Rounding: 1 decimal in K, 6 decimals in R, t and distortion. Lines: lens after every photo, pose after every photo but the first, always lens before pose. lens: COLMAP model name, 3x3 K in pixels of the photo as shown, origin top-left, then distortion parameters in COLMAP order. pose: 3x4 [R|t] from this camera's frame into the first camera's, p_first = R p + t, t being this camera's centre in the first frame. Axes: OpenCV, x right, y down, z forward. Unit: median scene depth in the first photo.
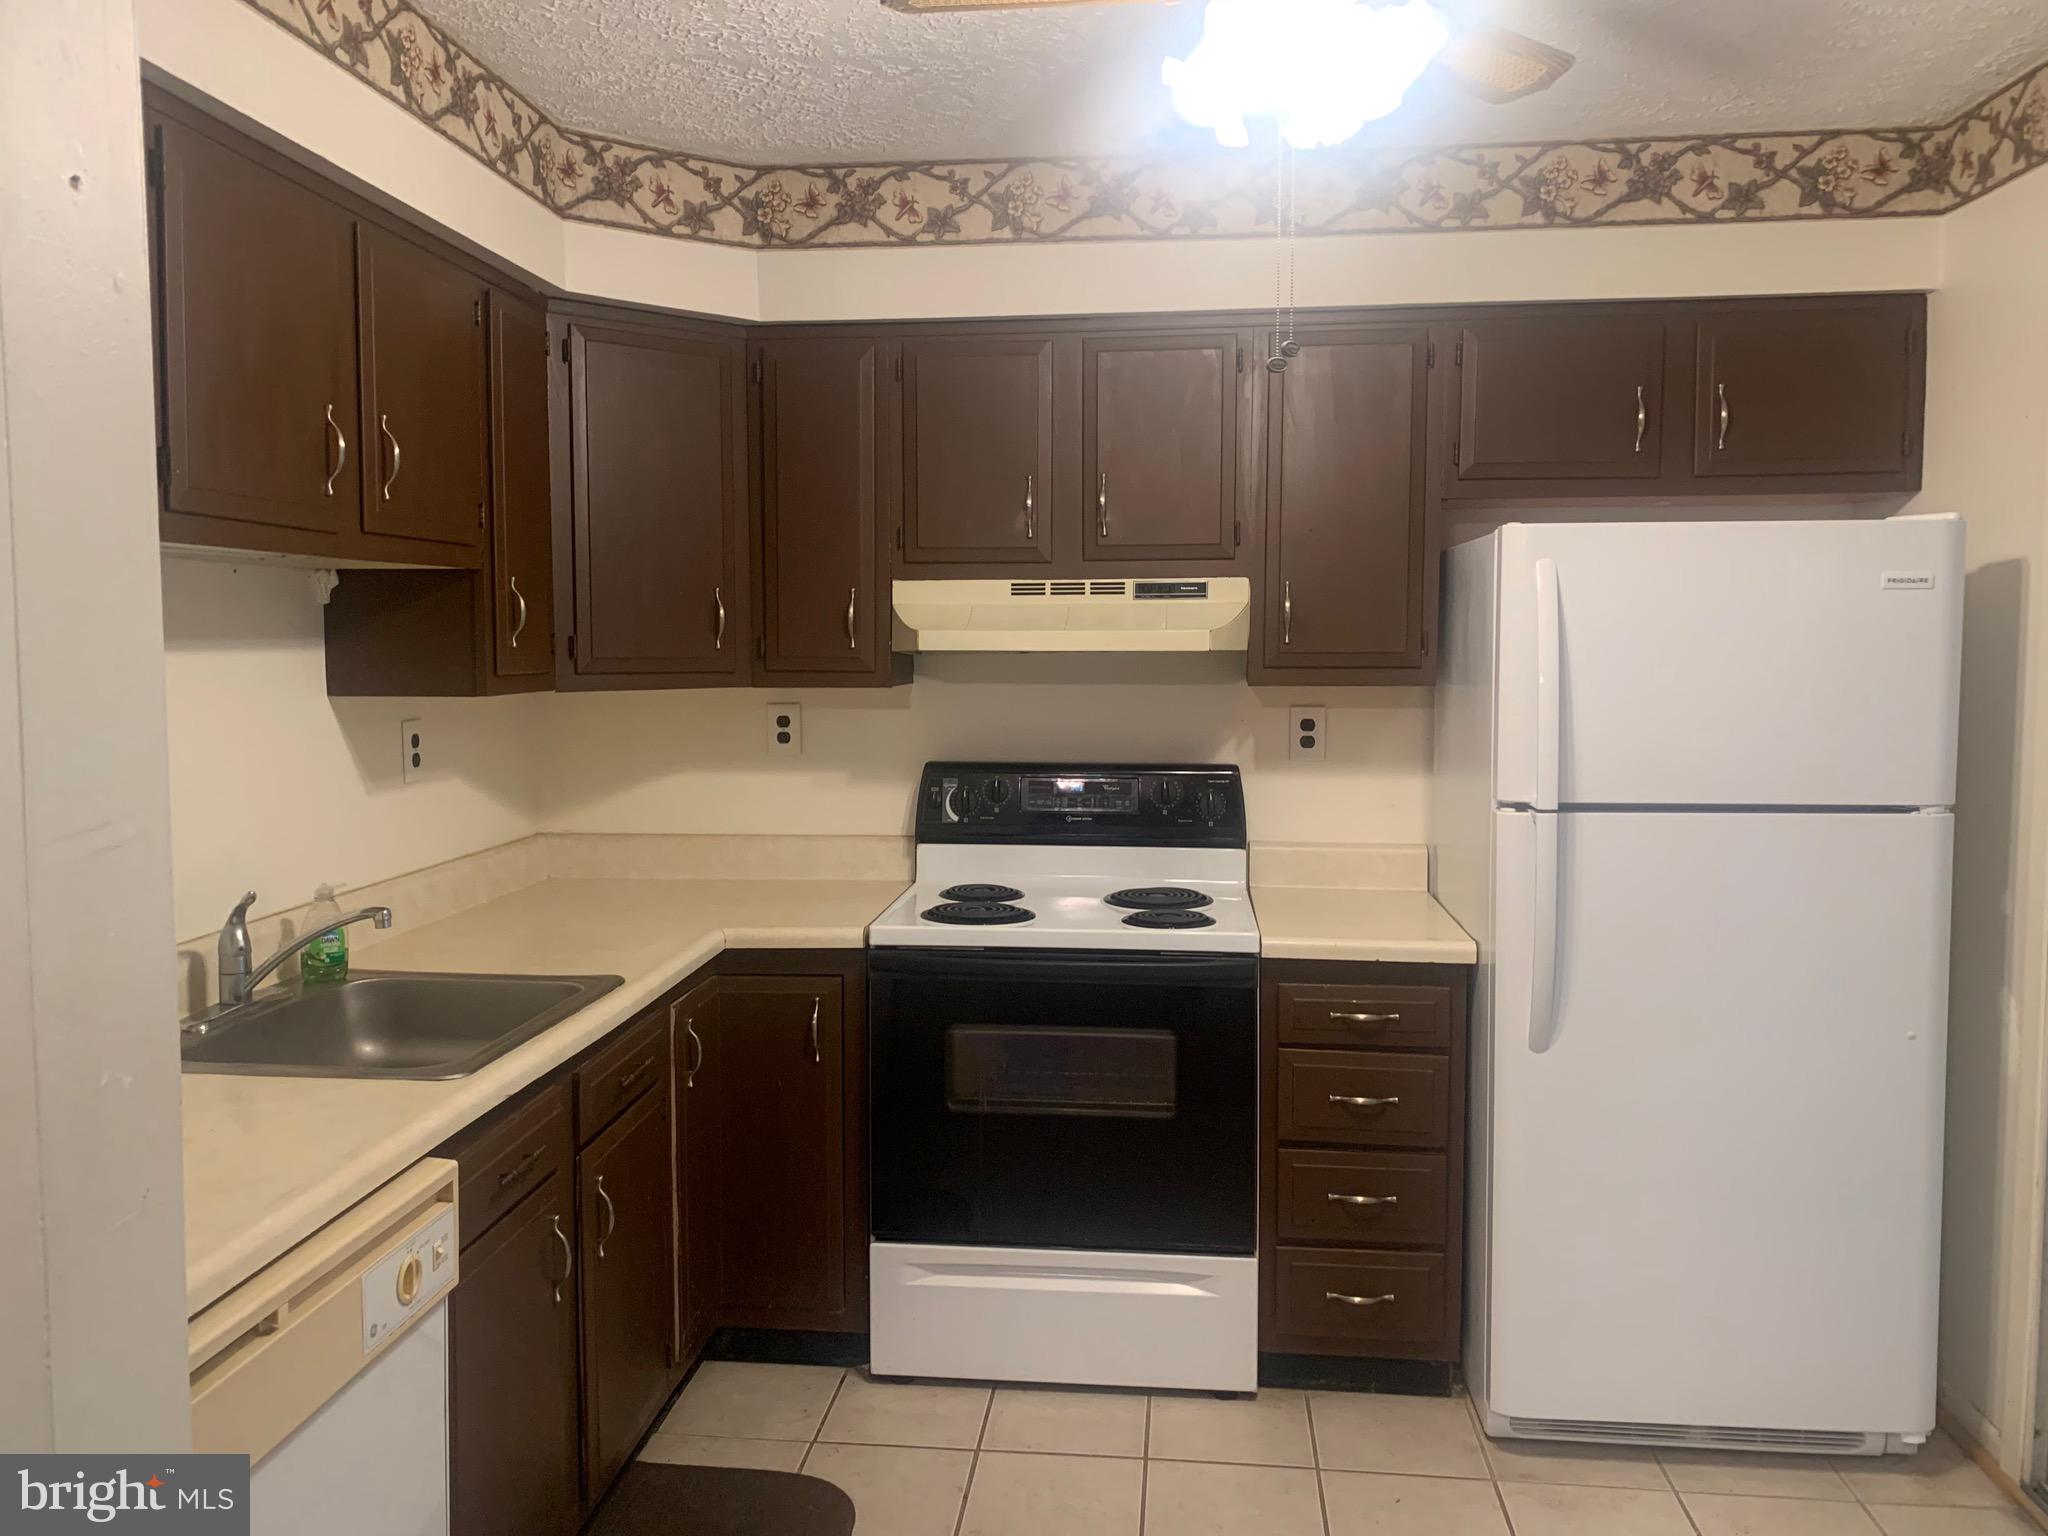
lens RADIAL K [[1596.3, 0, 1029.6], [0, 1596.3, 742.1], [0, 0, 1]] dist [0.057245, -0.127719]
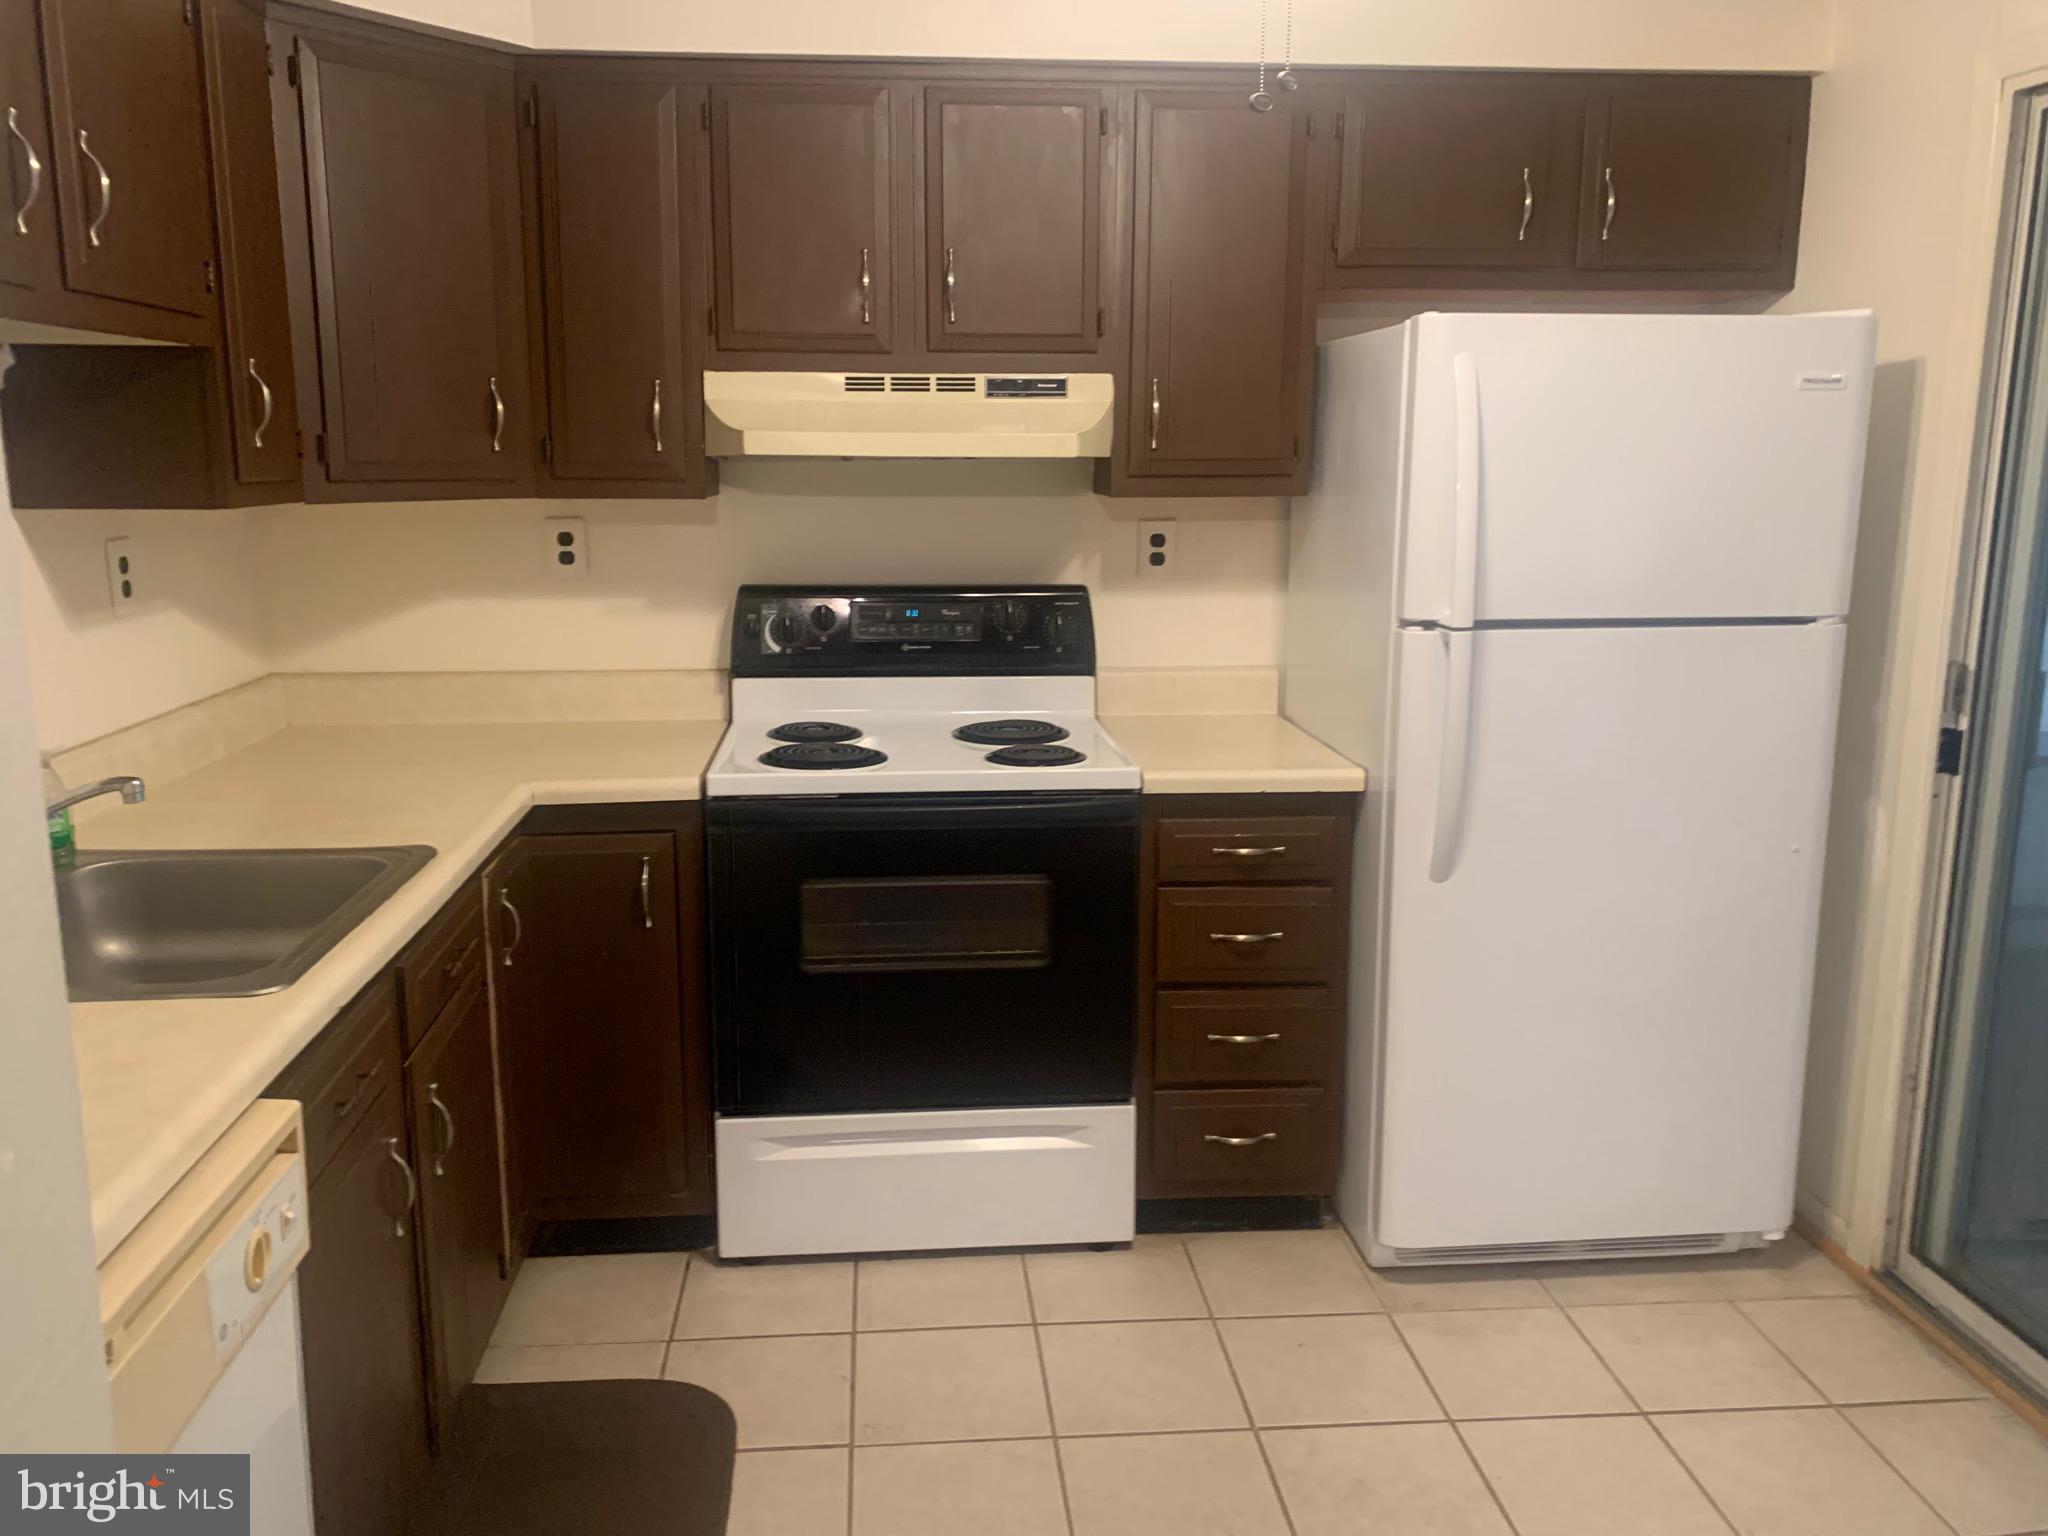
lens RADIAL K [[1581.8, 0, 1015.7], [0, 1581.8, 759.3], [0, 0, 1]] dist [0.045199, -0.067405]
pose [[0.981089, -0.032774, 0.190764, -0.098190], [0.008888, 0.992149, 0.124746, 0.000225], [-0.193355, -0.120691, 0.973677, 0.121231]]
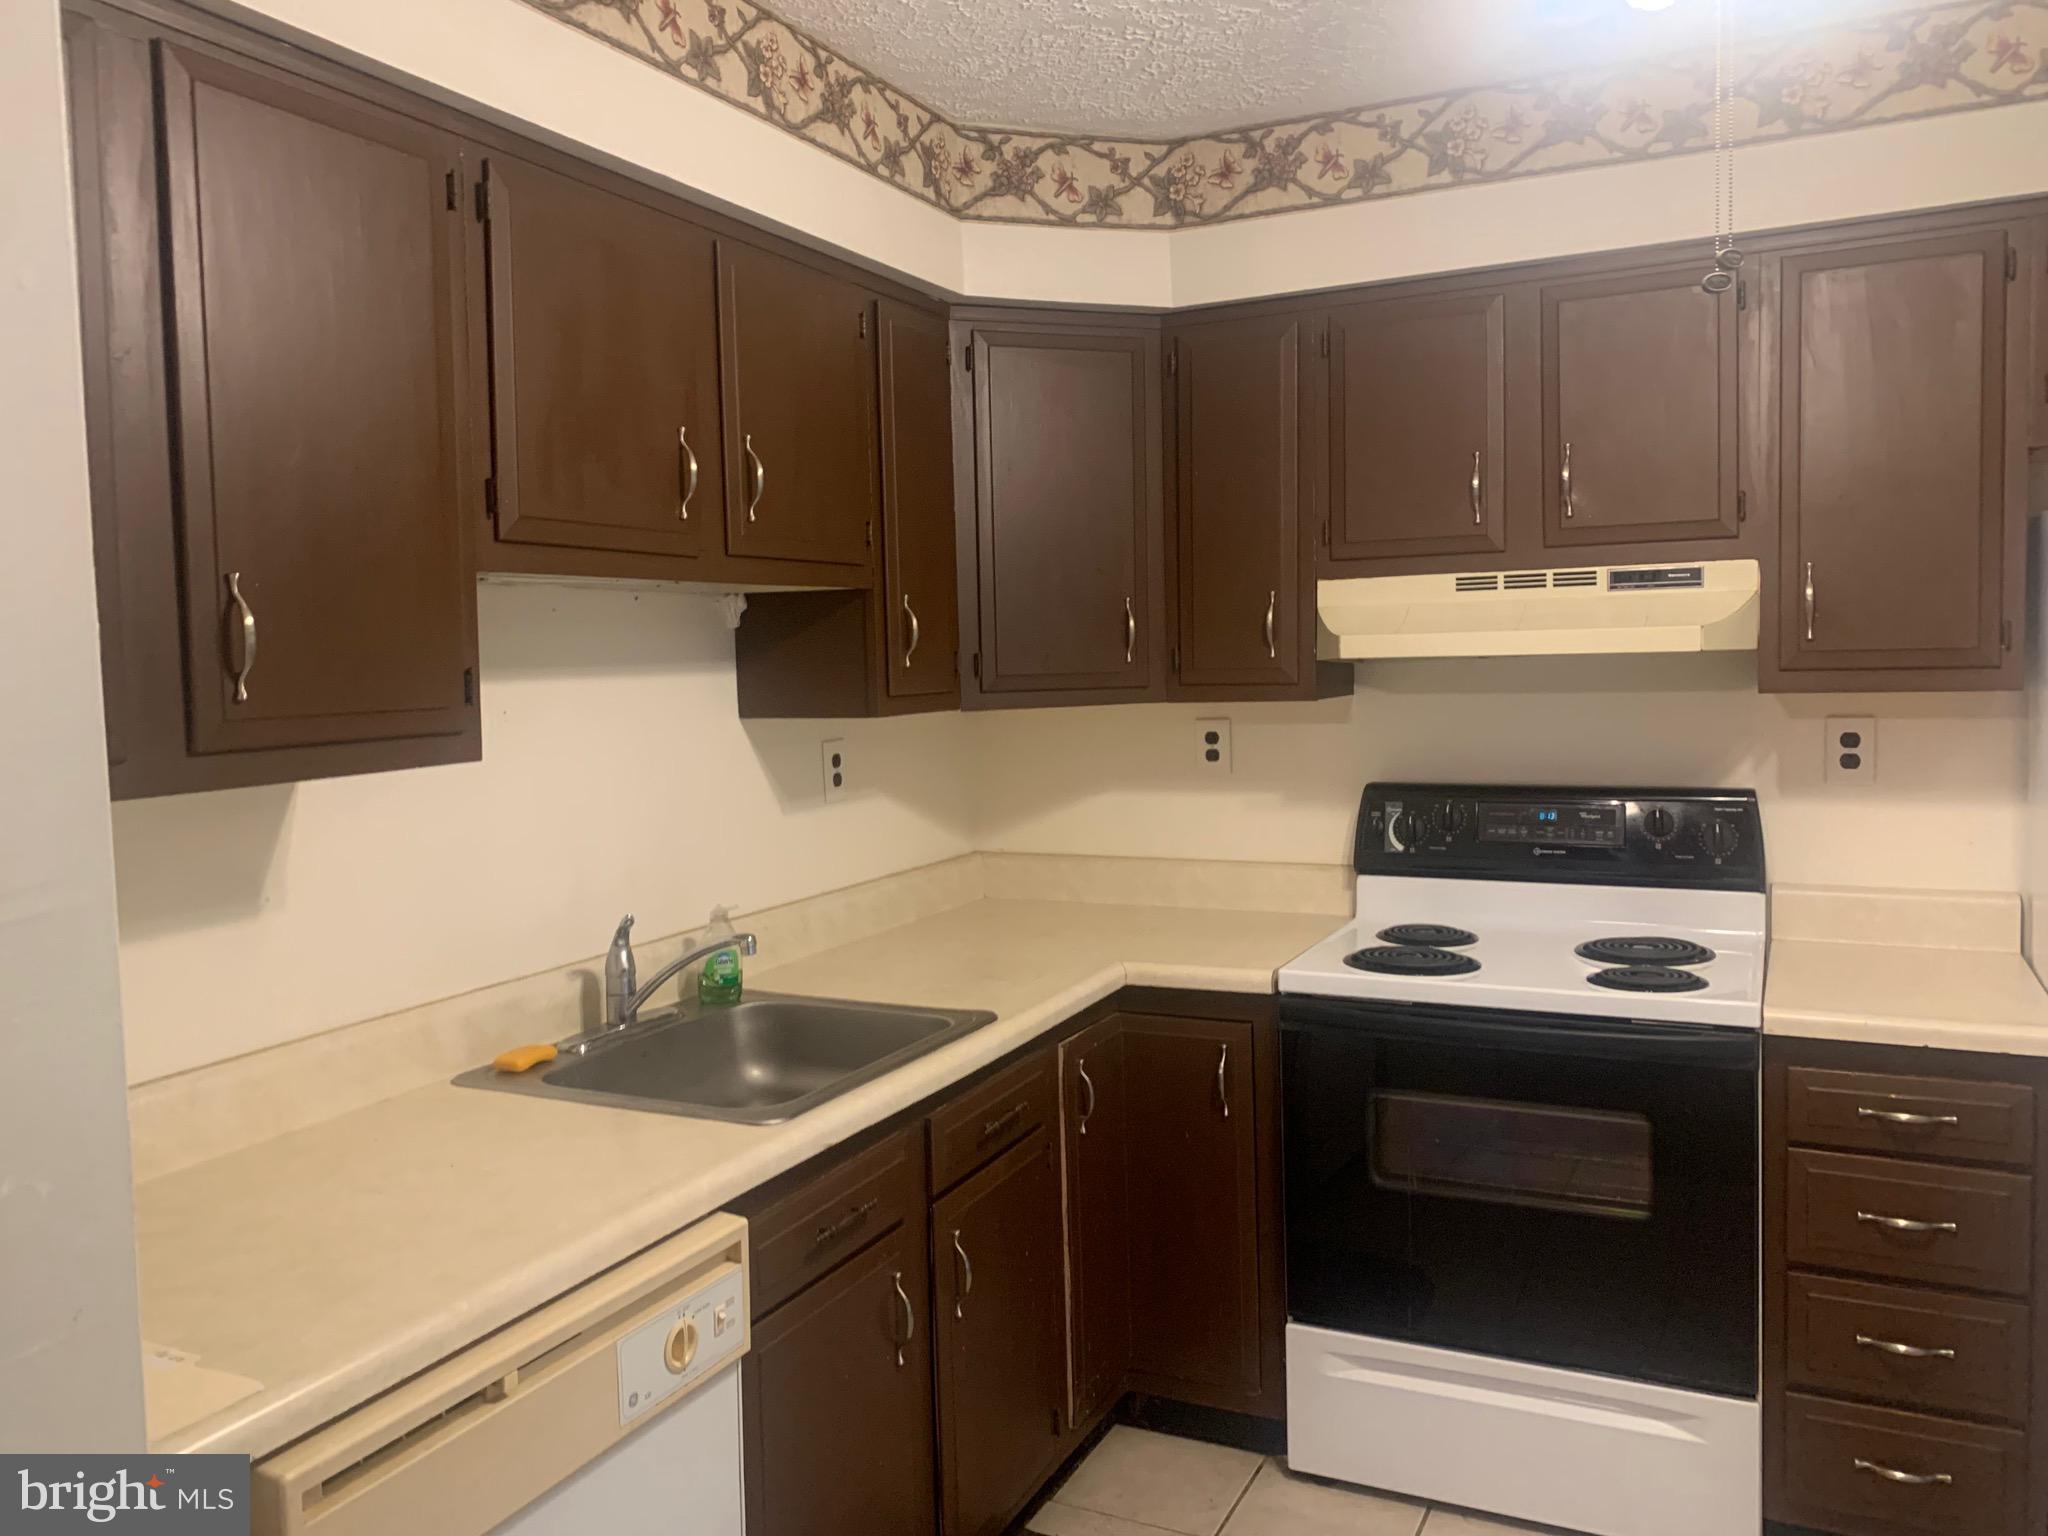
lens RADIAL K [[1579.4, 0, 1013.3], [0, 1579.4, 736.5], [0, 0, 1]] dist [0.003239, -0.031276]
pose [[0.932642, -0.004126, -0.360779, 0.077221], [0.001949, 0.999978, -0.006398, -0.009243], [0.360797, 0.005264, 0.932629, 0.123581]]
